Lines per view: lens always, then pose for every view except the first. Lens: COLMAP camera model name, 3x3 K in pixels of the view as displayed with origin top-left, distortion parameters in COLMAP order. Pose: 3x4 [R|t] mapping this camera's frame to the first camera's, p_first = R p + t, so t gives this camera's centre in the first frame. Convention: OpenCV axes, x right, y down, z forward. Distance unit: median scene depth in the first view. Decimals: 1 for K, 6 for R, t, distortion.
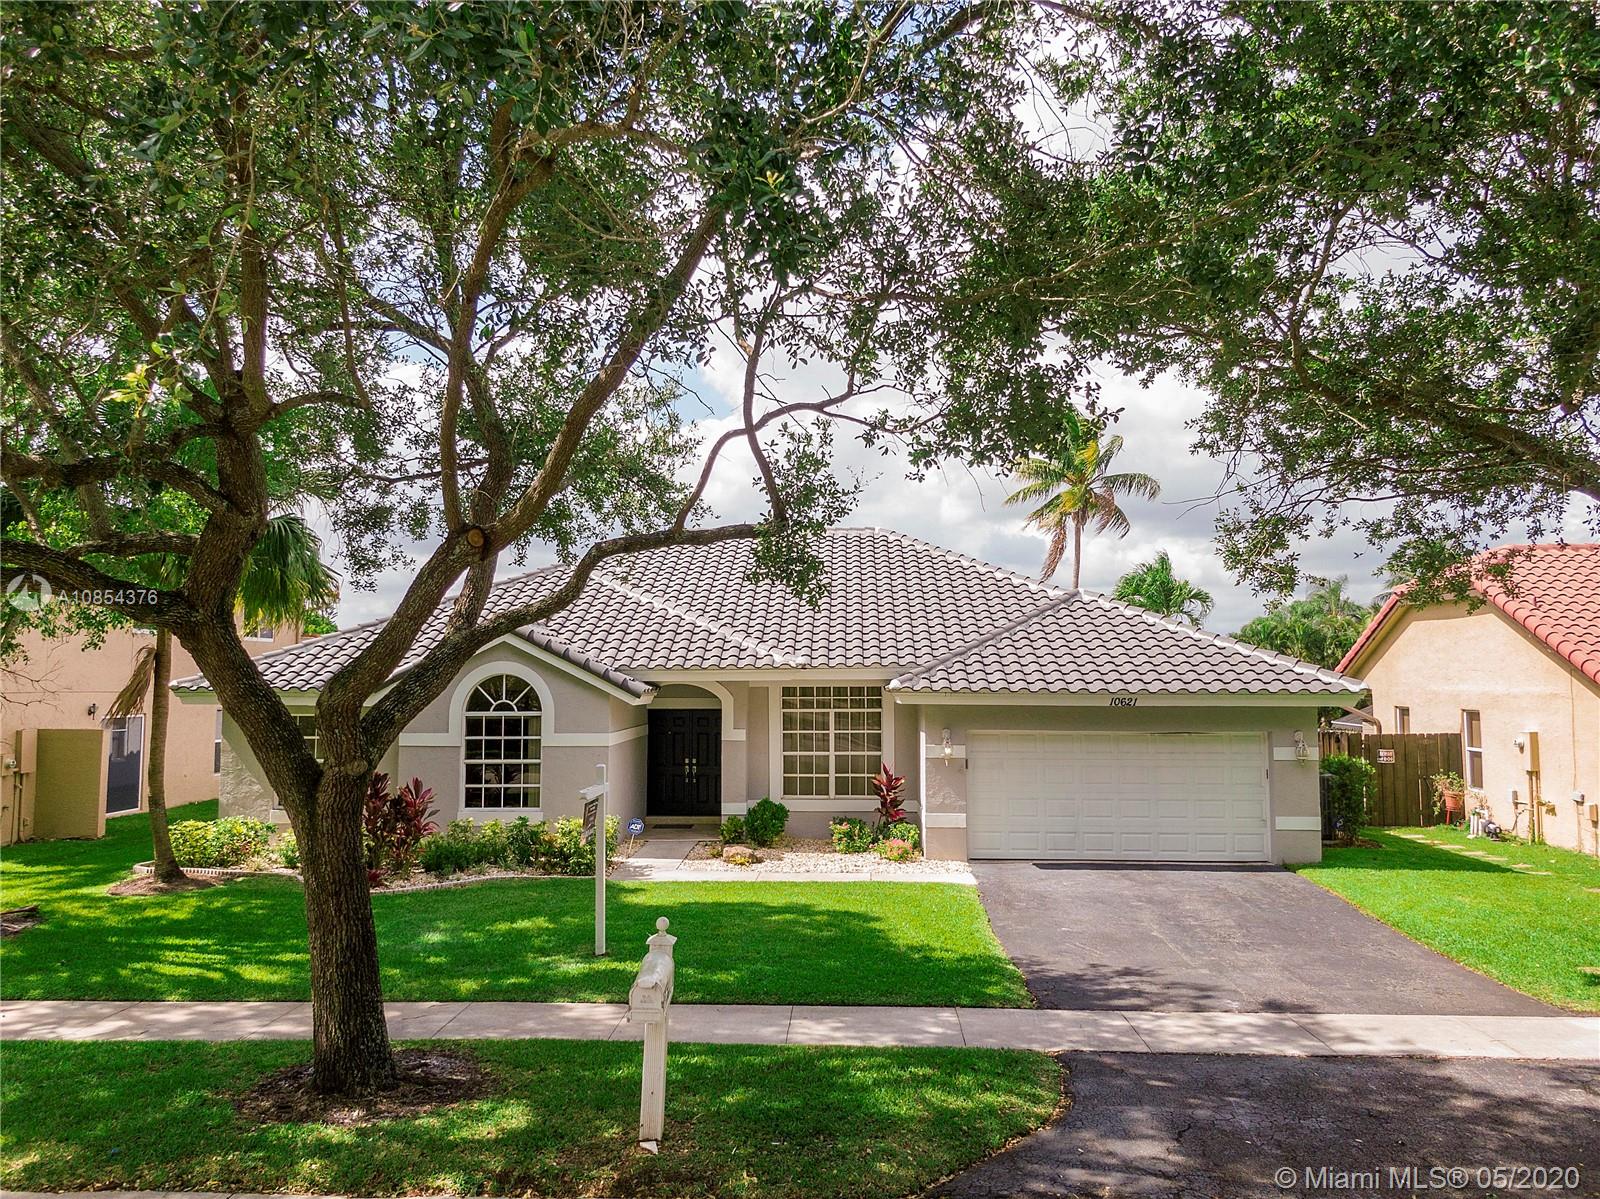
lens RADIAL K [[1161.2, 0, 800.0], [0, 1161.2, 599.5], [0, 0, 1]] dist [0.038098, -0.059503]
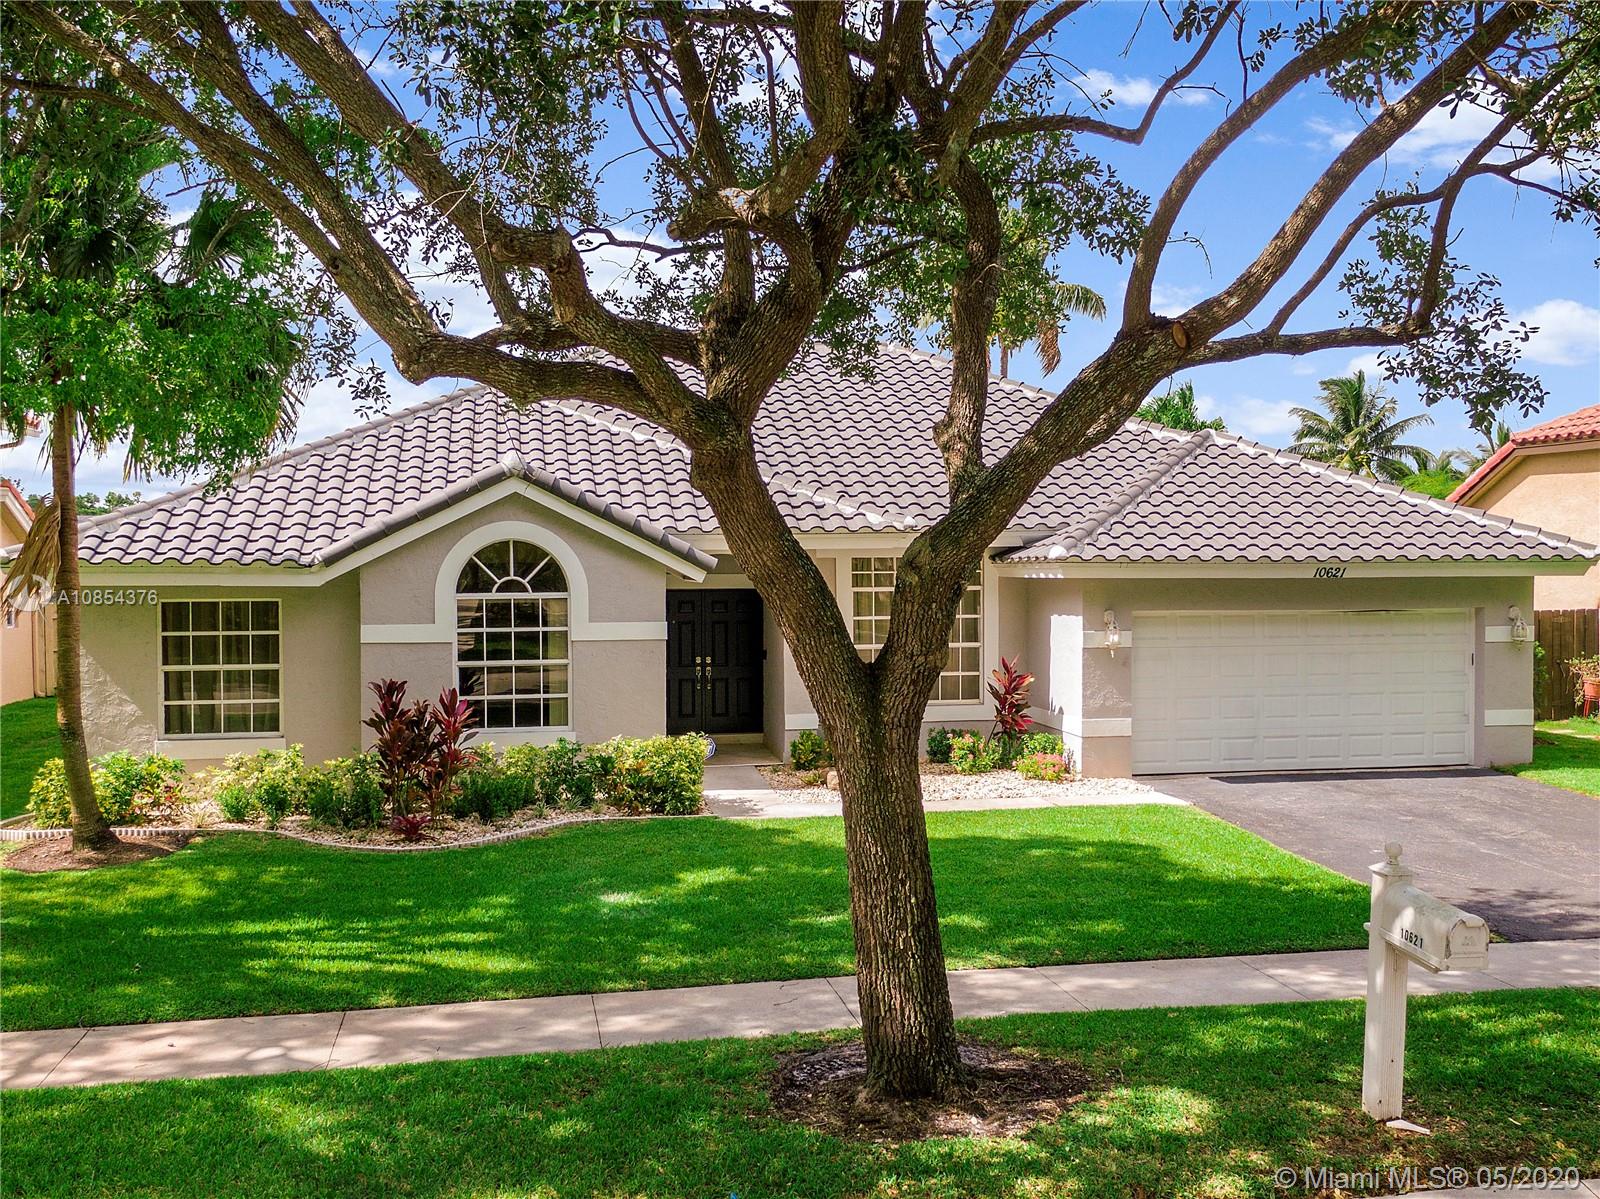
lens RADIAL K [[1580.4, 0, 800.0], [0, 1580.4, 599.5], [0, 0, 1]] dist [0.000666, 0.008790]
pose [[0.972851, -0.010412, 0.231197, -0.314865], [-0.012001, 0.995374, 0.095328, 0.007577], [-0.231120, -0.095514, 0.968225, 0.037934]]
